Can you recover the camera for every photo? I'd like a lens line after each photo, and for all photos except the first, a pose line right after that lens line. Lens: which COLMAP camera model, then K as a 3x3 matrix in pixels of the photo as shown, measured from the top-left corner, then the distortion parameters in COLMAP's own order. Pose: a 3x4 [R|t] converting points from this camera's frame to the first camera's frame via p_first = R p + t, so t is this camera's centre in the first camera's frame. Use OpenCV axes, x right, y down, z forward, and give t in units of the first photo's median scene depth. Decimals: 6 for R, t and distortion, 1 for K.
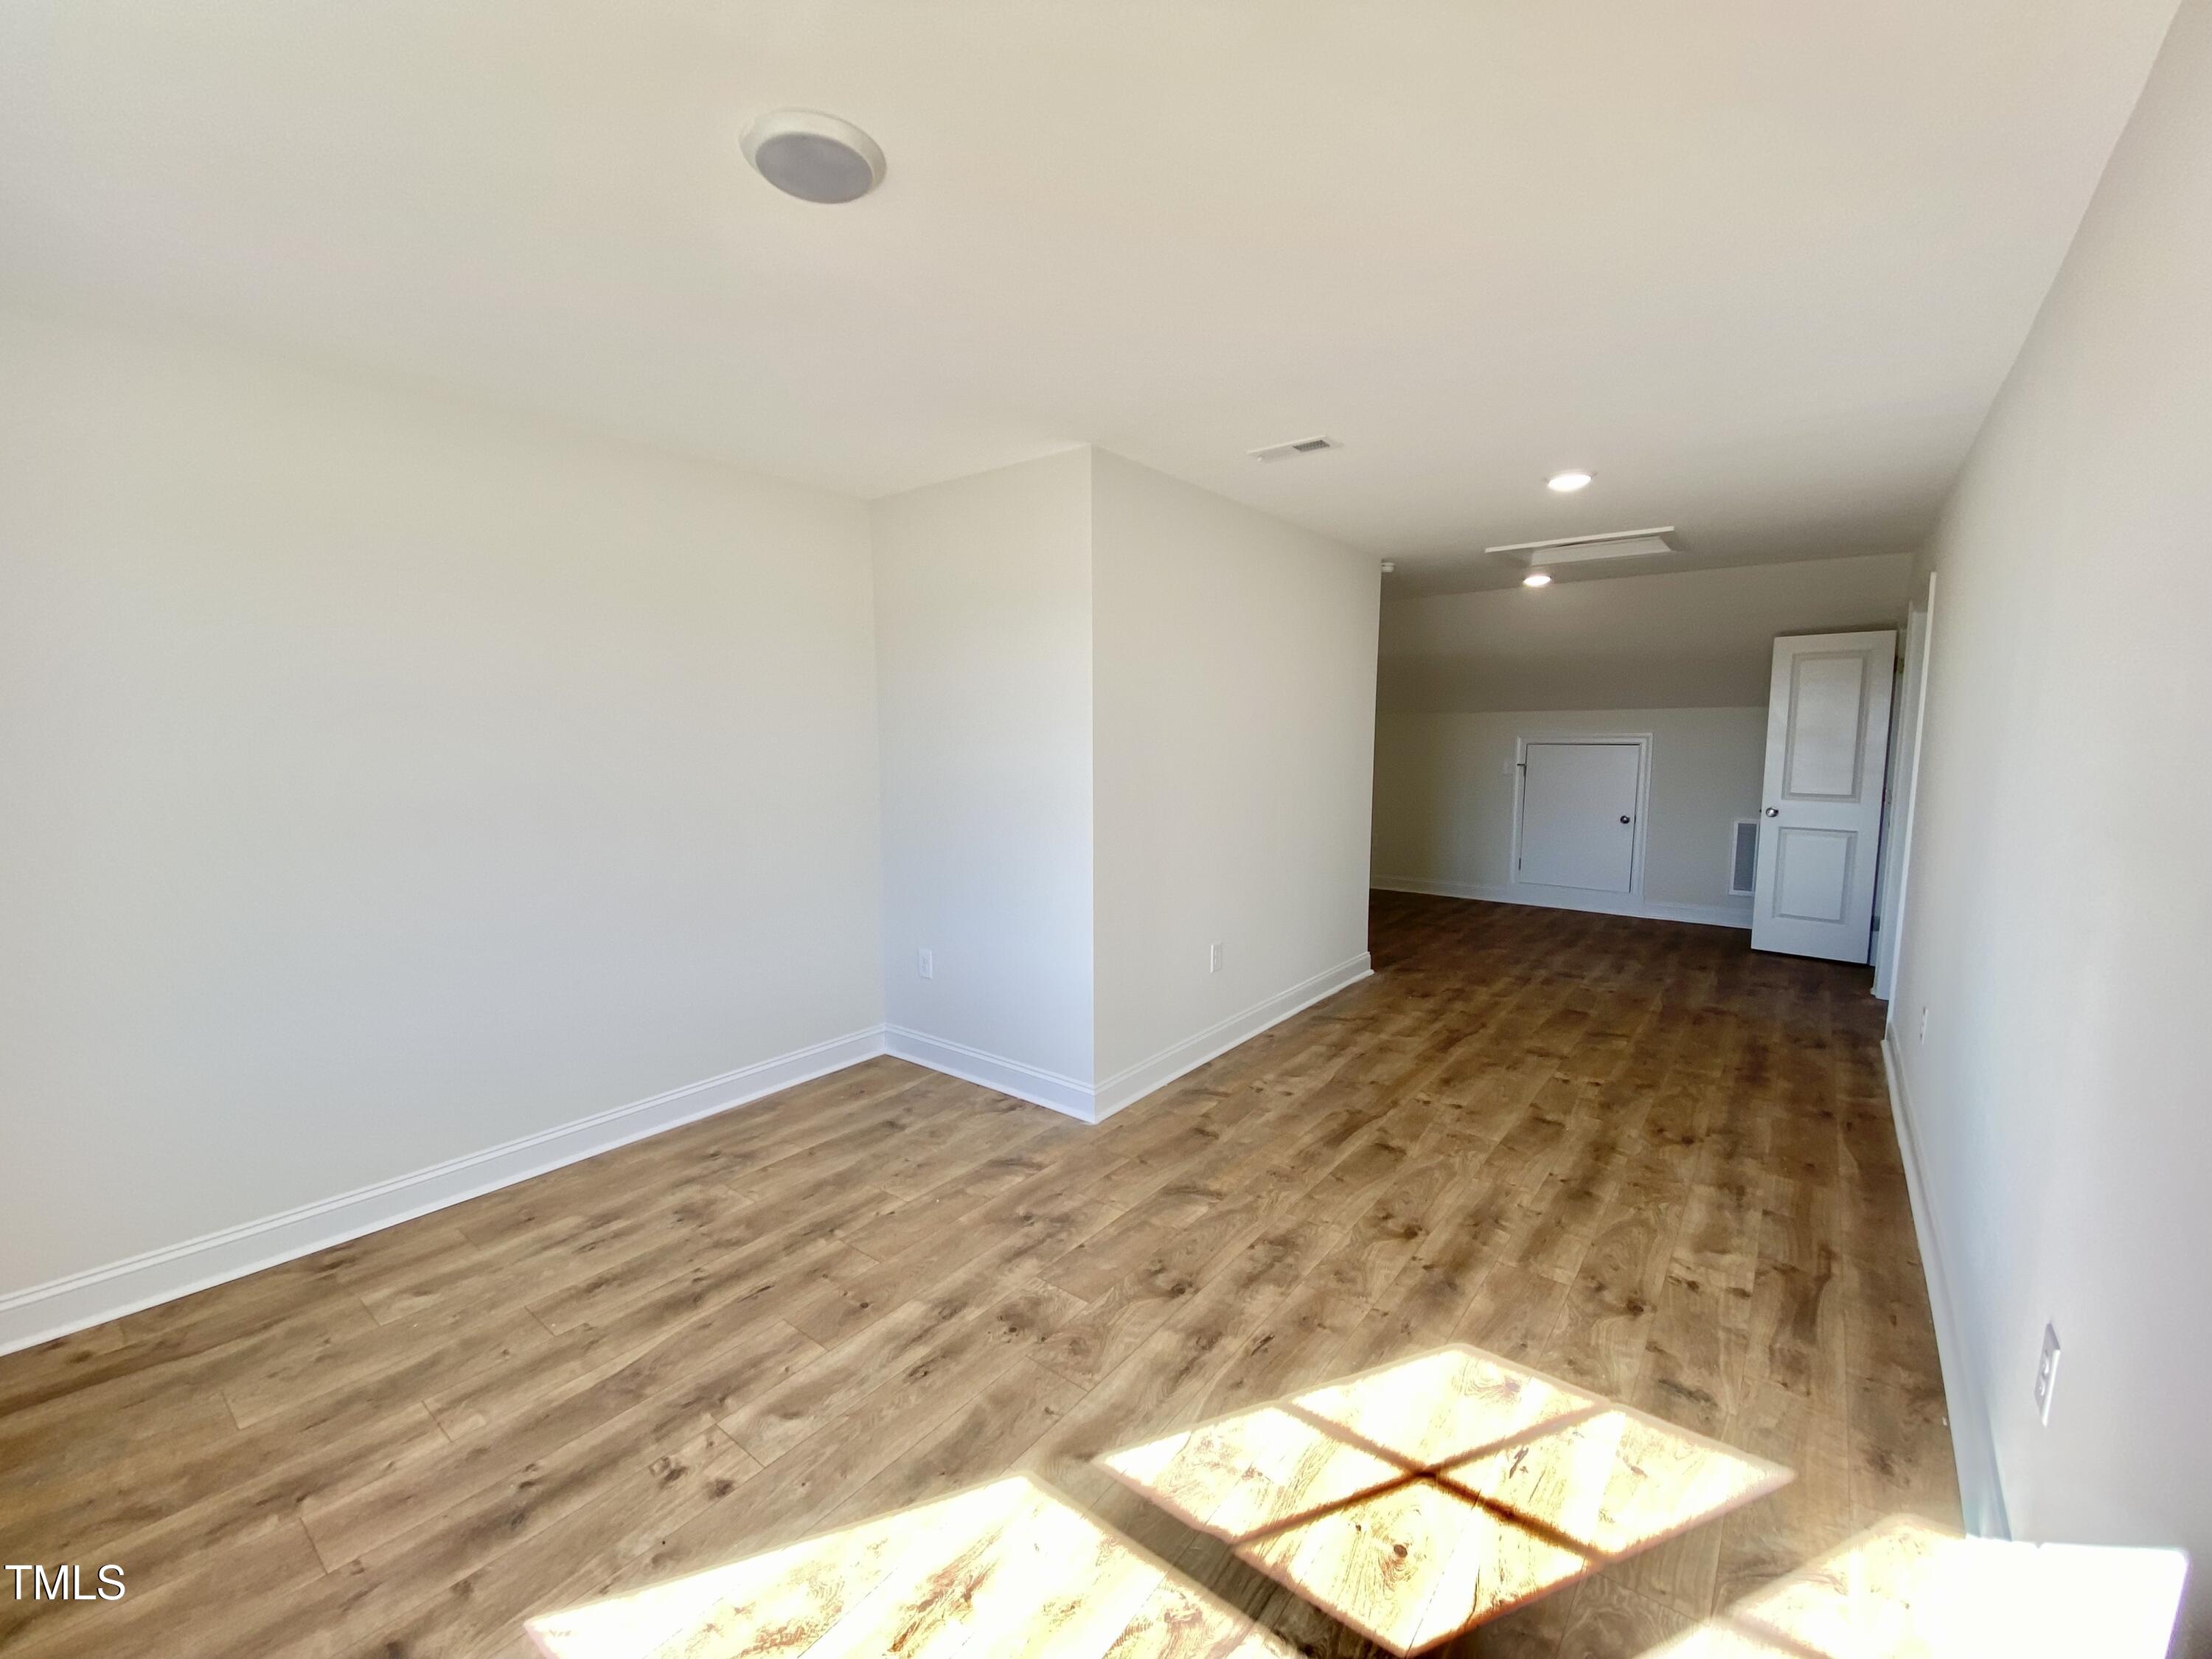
lens RADIAL K [[906.5, 0, 1099.3], [0, 906.5, 840.8], [0, 0, 1]] dist [0.001203, -0.011974]
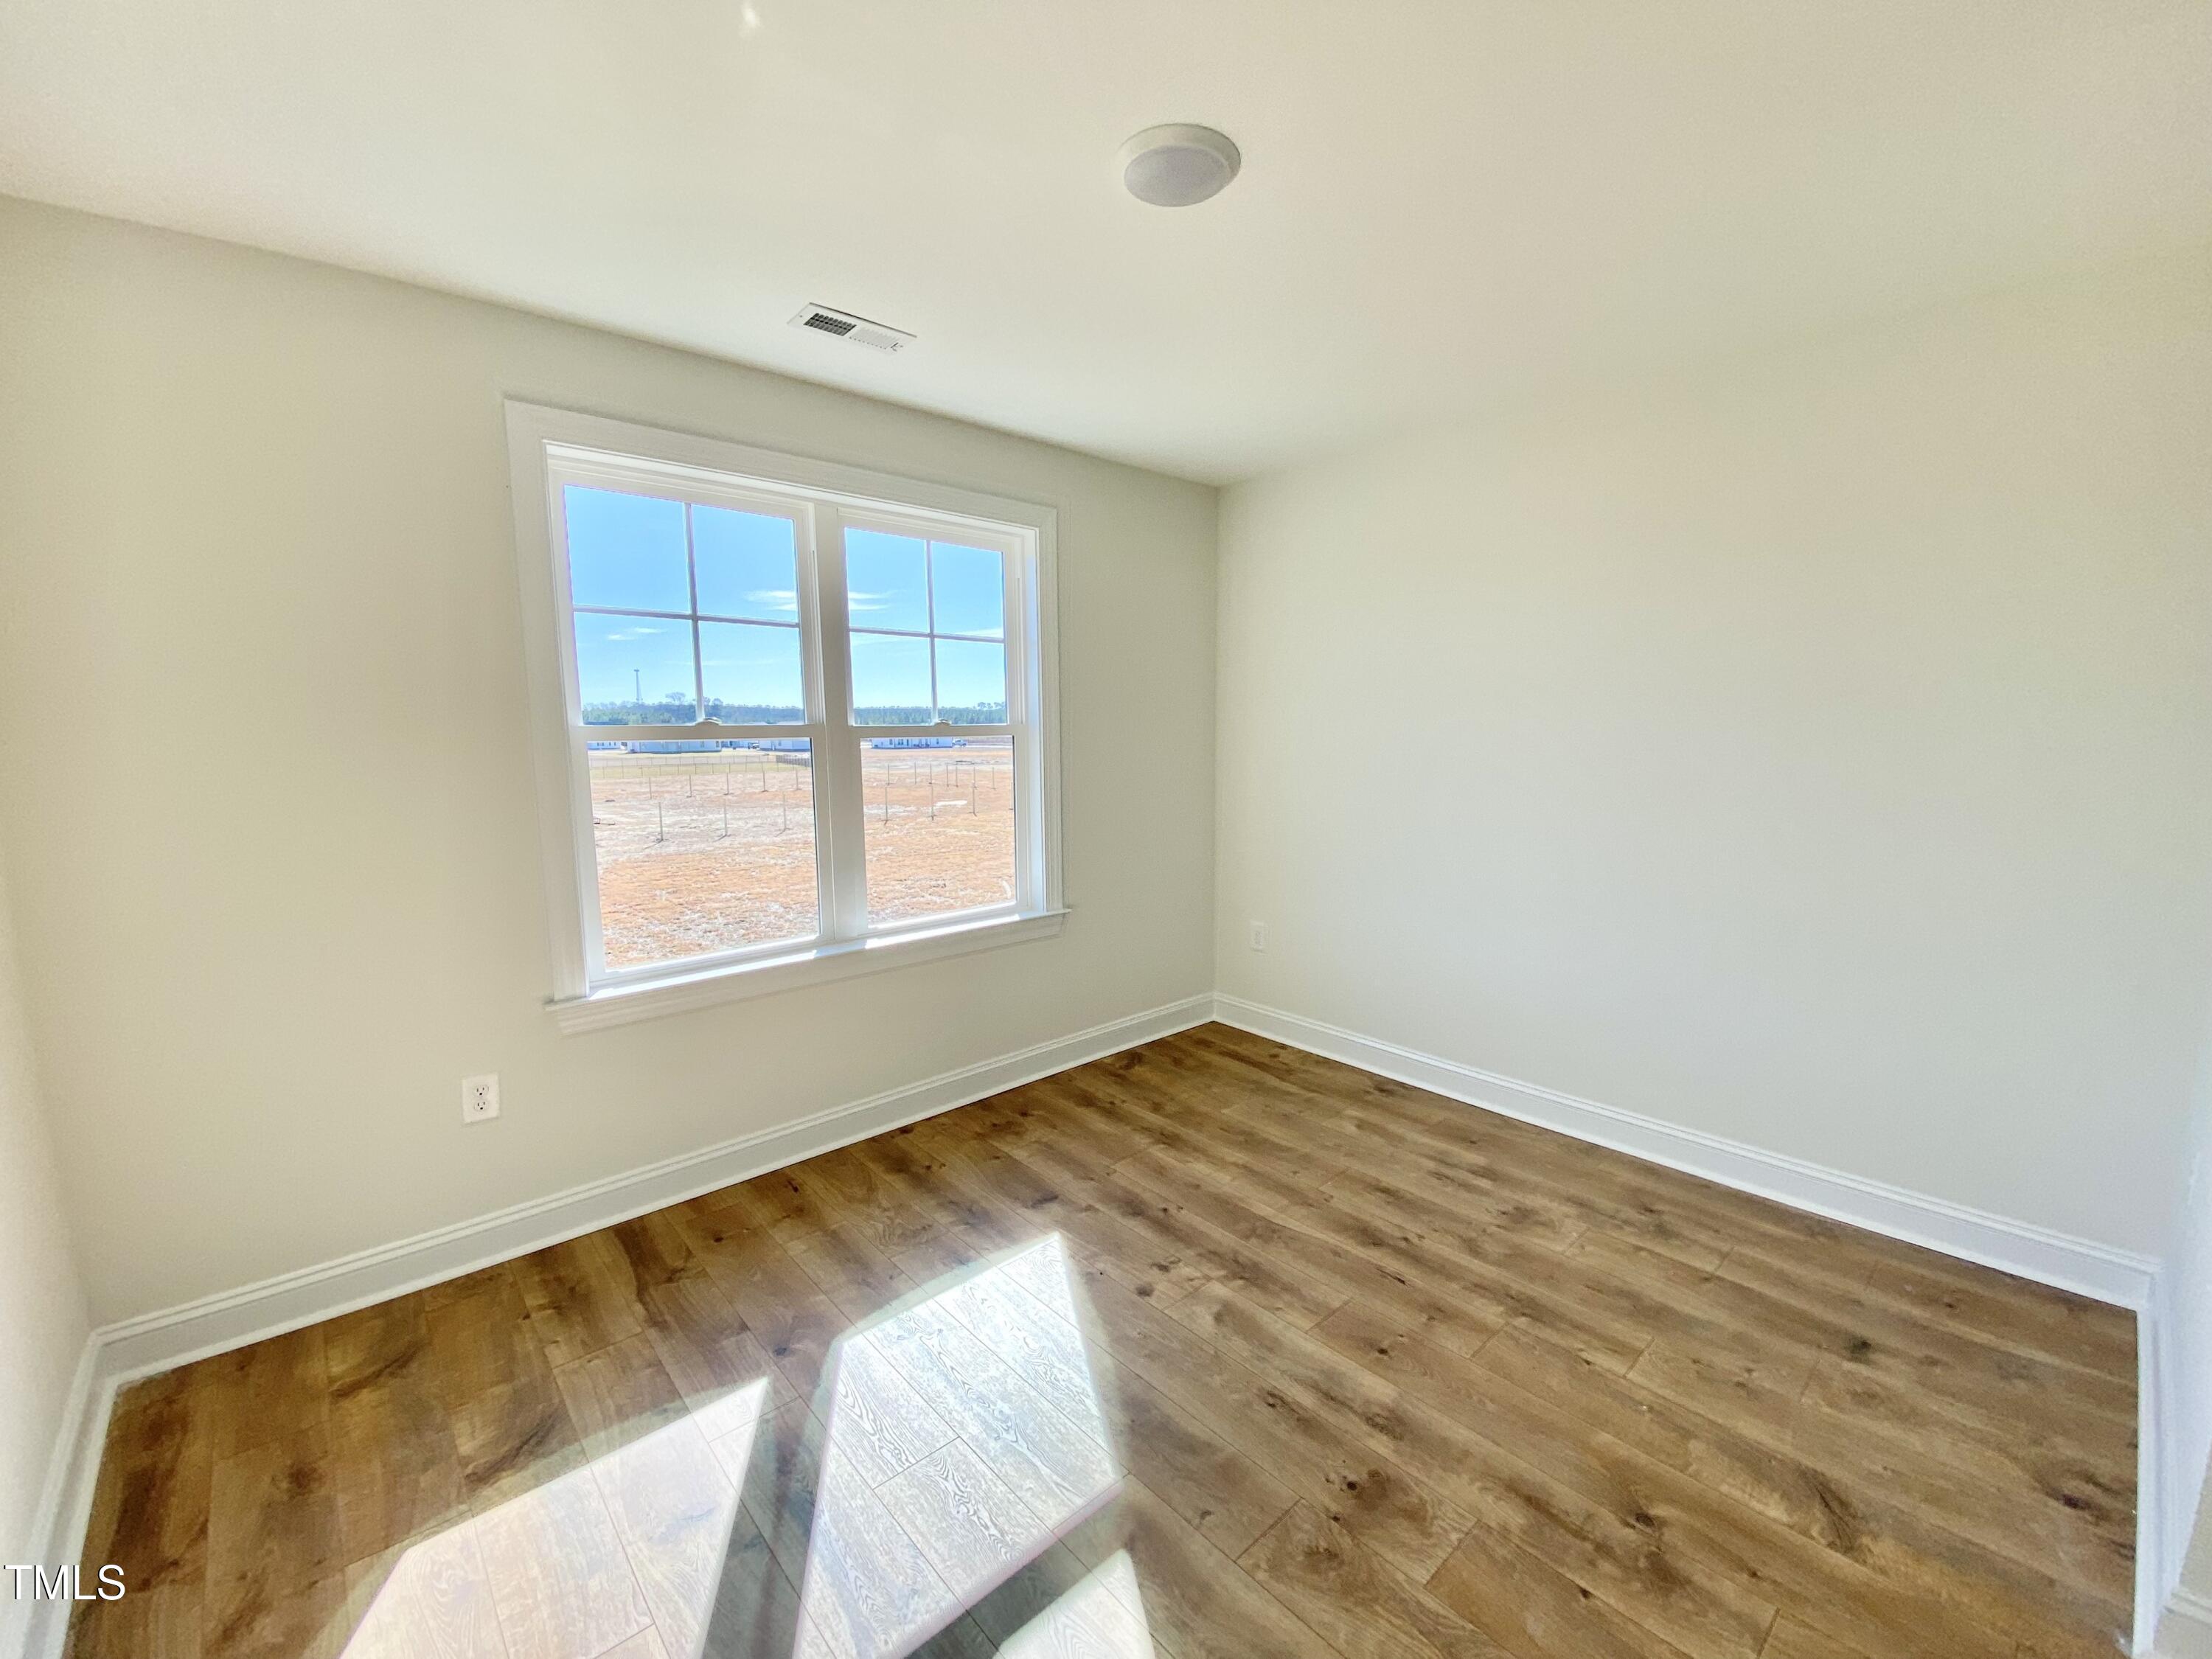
lens RADIAL K [[906.5, 0, 1099.3], [0, 906.5, 840.8], [0, 0, 1]] dist [0.001203, -0.011974]
pose [[-0.187293, 0.130608, -0.973583, 0.561812], [-0.110717, 0.981999, 0.153037, -0.072587], [0.976045, 0.136455, -0.169460, 0.789382]]
